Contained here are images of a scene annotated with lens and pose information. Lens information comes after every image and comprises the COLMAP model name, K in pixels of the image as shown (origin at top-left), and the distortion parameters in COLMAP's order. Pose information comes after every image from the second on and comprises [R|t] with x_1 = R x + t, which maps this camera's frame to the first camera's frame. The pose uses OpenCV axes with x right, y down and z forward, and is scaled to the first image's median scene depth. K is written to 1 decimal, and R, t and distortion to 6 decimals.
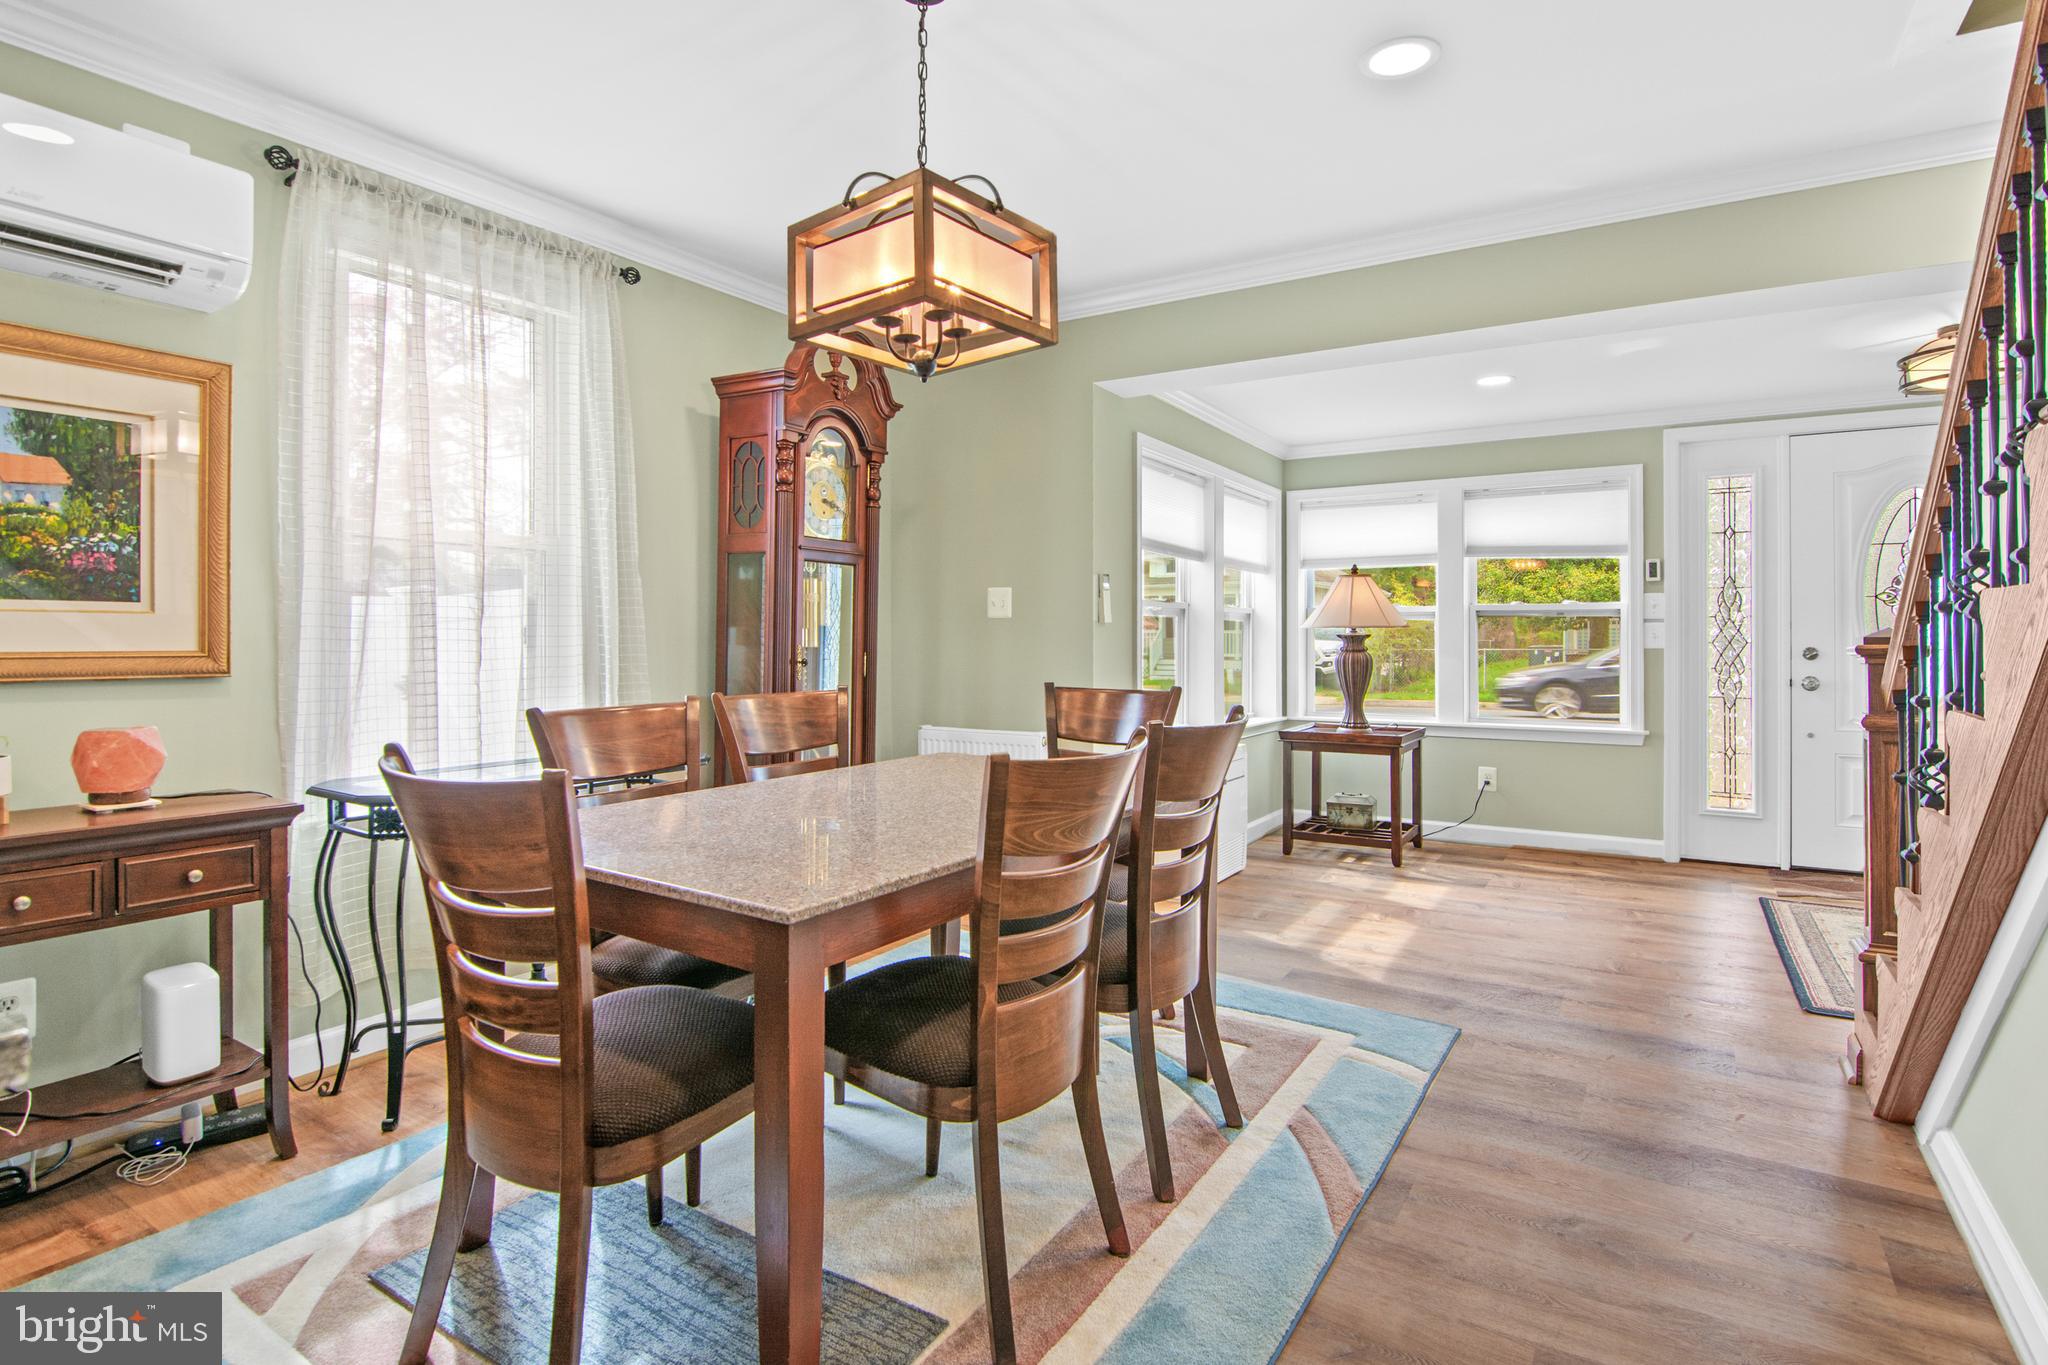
lens RADIAL K [[1023.0, 0, 1030.6], [0, 1023.0, 616.3], [0, 0, 1]] dist [-0.003710, -0.004960]
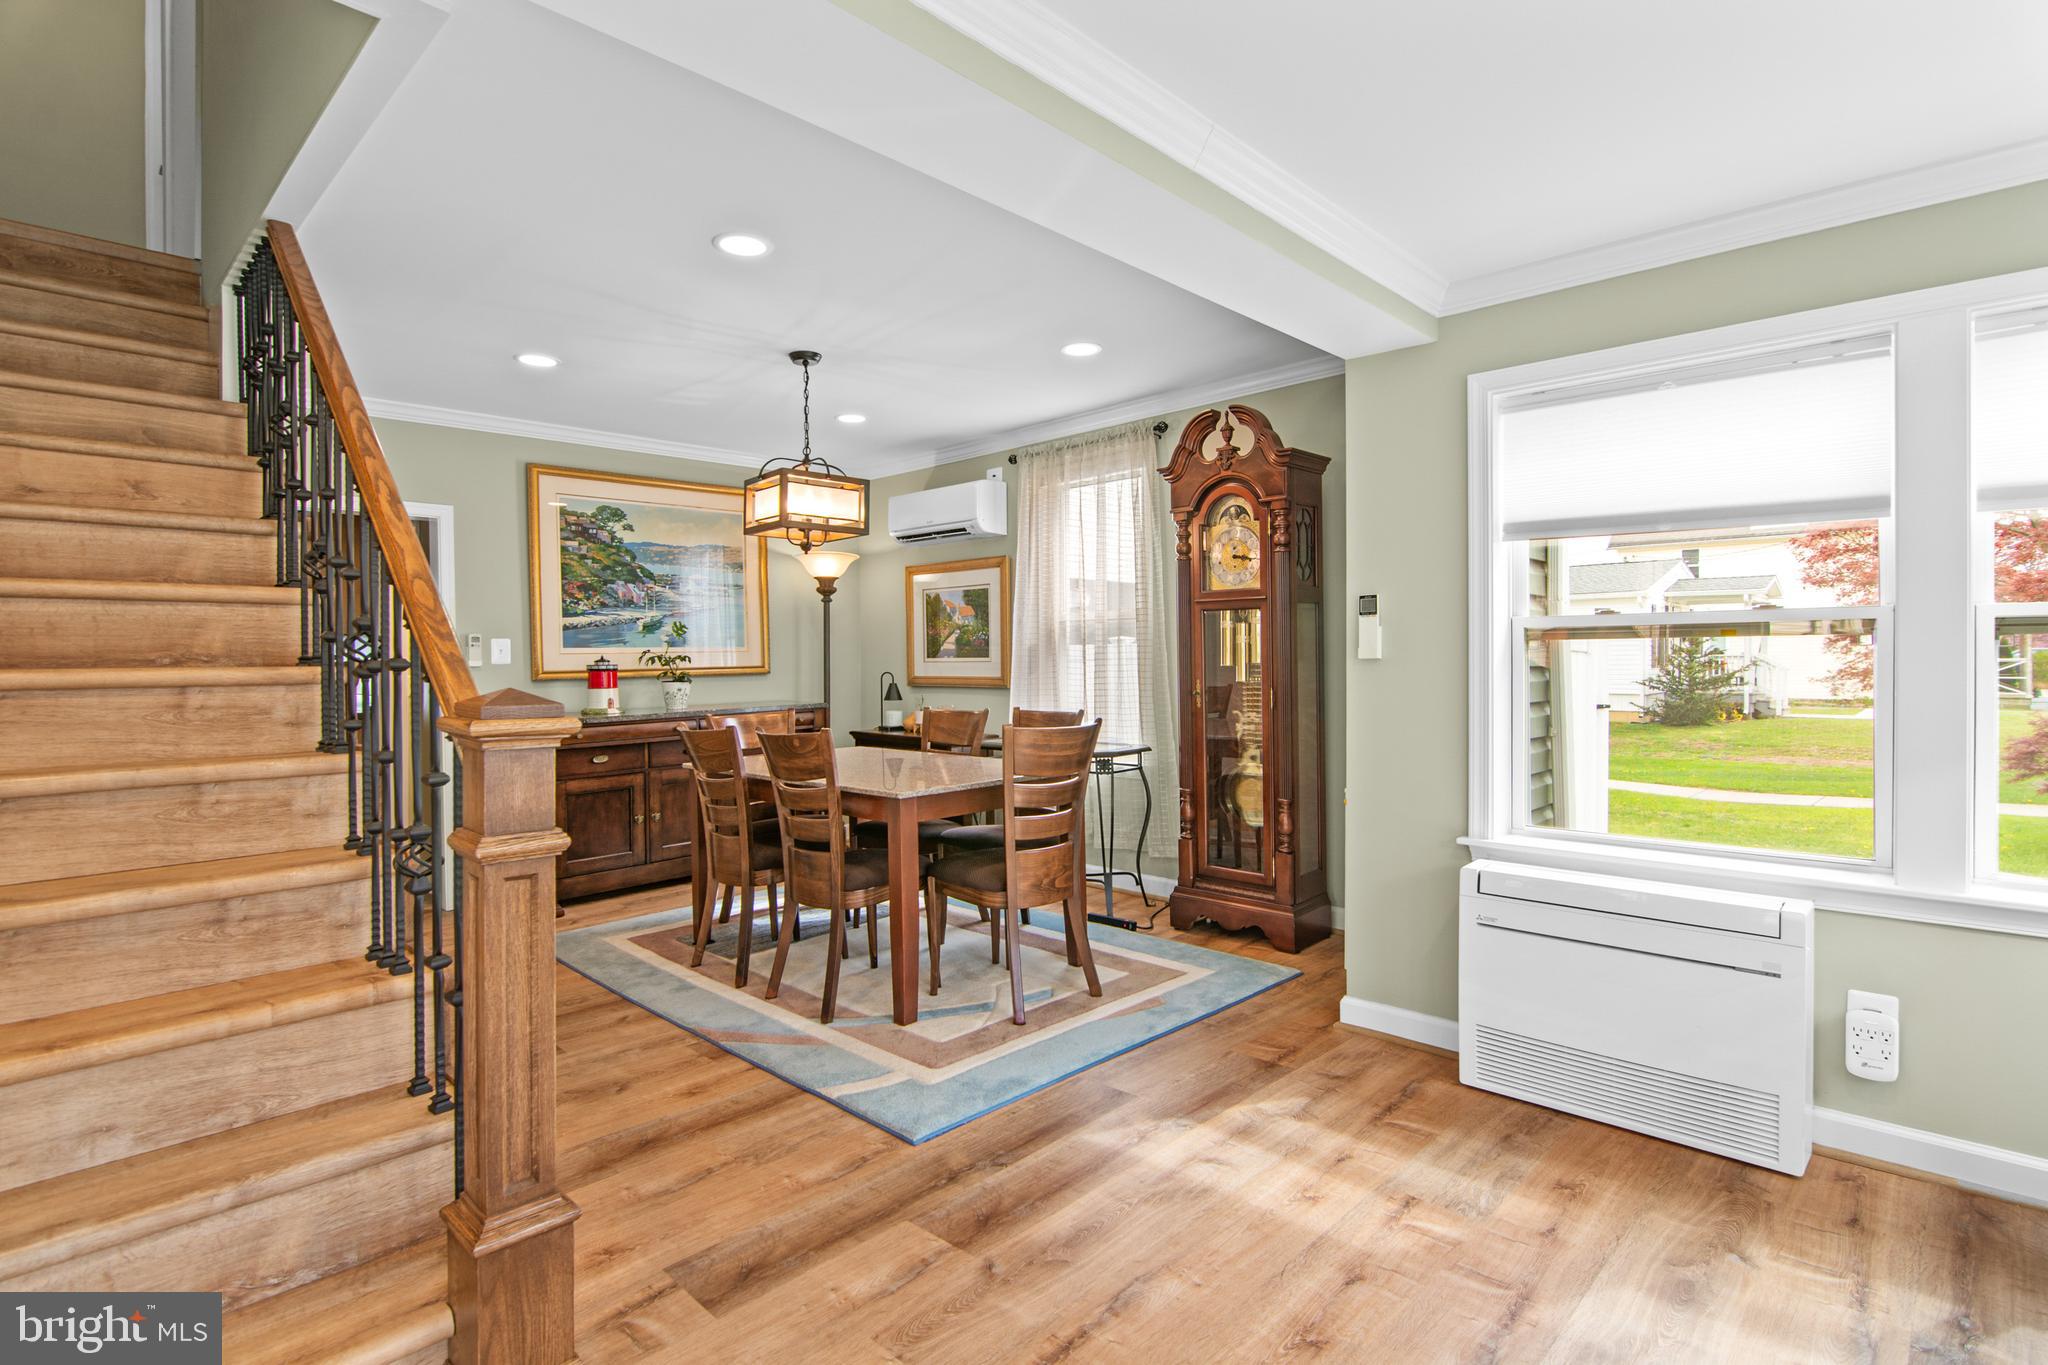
lens RADIAL K [[1023.0, 0, 1044.3], [0, 1023.0, 672.7], [0, 0, 1]] dist [-0.003710, -0.004960]
pose [[-0.204228, 0.007099, -0.978898, 2.067199], [0.013765, 0.999896, 0.004380, 0.017445], [0.978827, -0.012580, -0.204304, 2.162695]]
